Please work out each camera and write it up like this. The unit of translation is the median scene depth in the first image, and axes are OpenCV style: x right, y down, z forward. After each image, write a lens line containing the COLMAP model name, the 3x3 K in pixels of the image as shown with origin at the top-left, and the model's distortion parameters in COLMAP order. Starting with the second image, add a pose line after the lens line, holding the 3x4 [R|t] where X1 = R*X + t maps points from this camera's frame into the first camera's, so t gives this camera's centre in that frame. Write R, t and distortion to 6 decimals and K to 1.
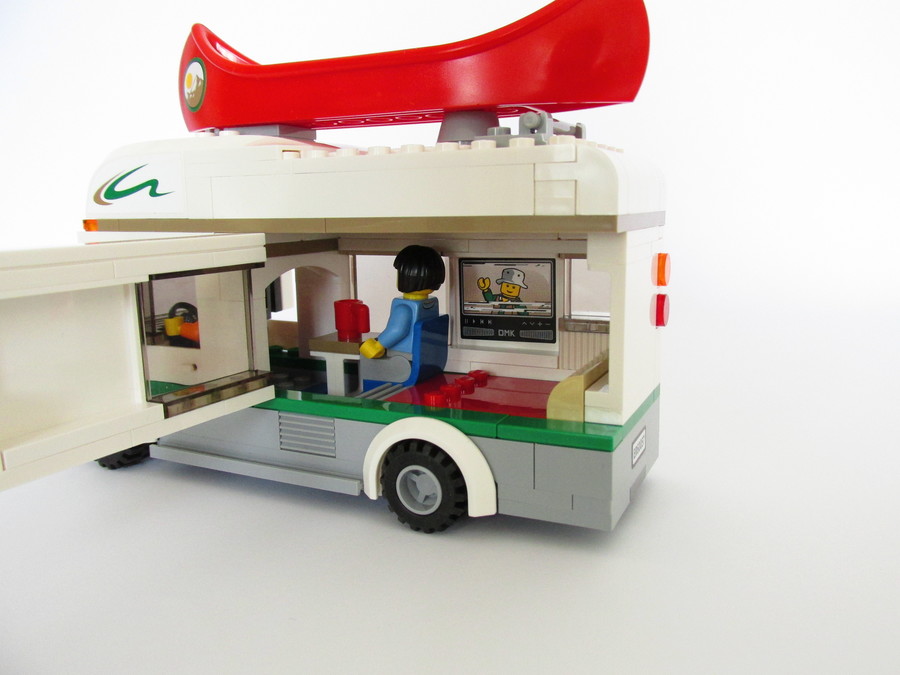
lens RADIAL K [[754.9, 0, 450.0], [0, 754.9, 337.5], [0, 0, 1]] dist [-0.003456, -0.004404]
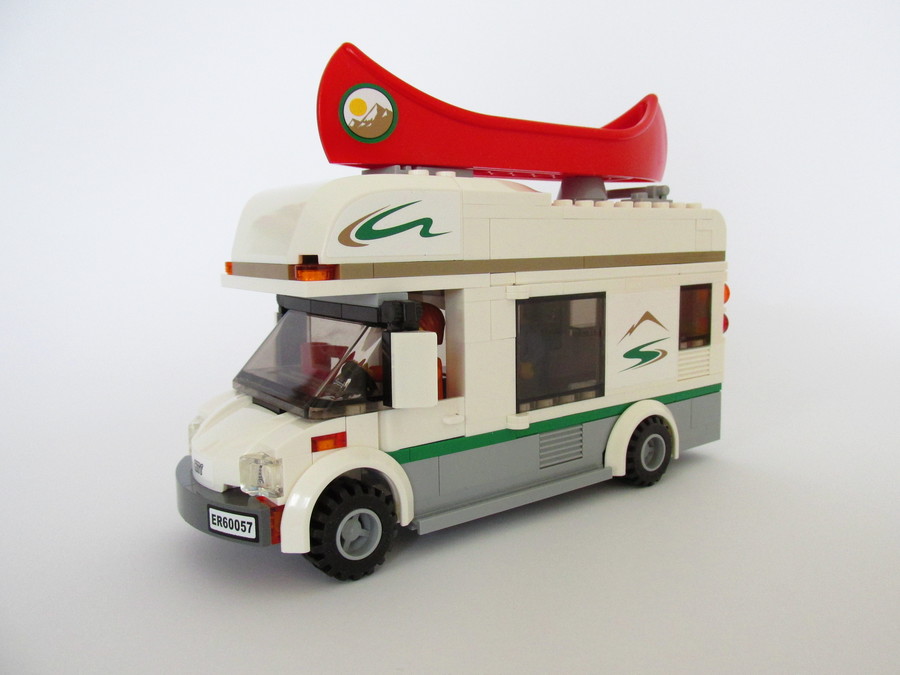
lens RADIAL K [[732.4, 0, 503.2], [0, 732.4, 349.1], [0, 0, 1]] dist [0.005120, 0.001107]
pose [[0.438162, -0.122091, 0.890566, -1.172947], [0.168285, 0.984358, 0.052152, -0.086348], [-0.883003, 0.127018, 0.451854, 0.550301]]
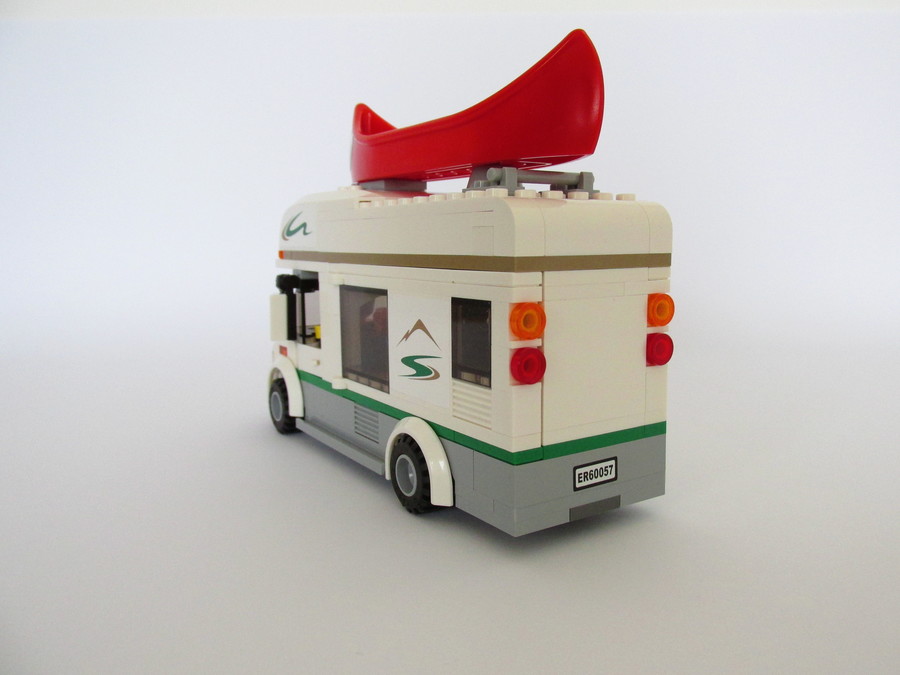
lens RADIAL K [[754.9, 0, 450.0], [0, 754.9, 337.5], [0, 0, 1]] dist [-0.003456, -0.004404]
pose [[0.852752, 0.077319, -0.516562, 0.560089], [-0.097457, 0.995168, -0.011928, -0.012272], [0.513144, 0.060514, 0.856167, -0.021662]]
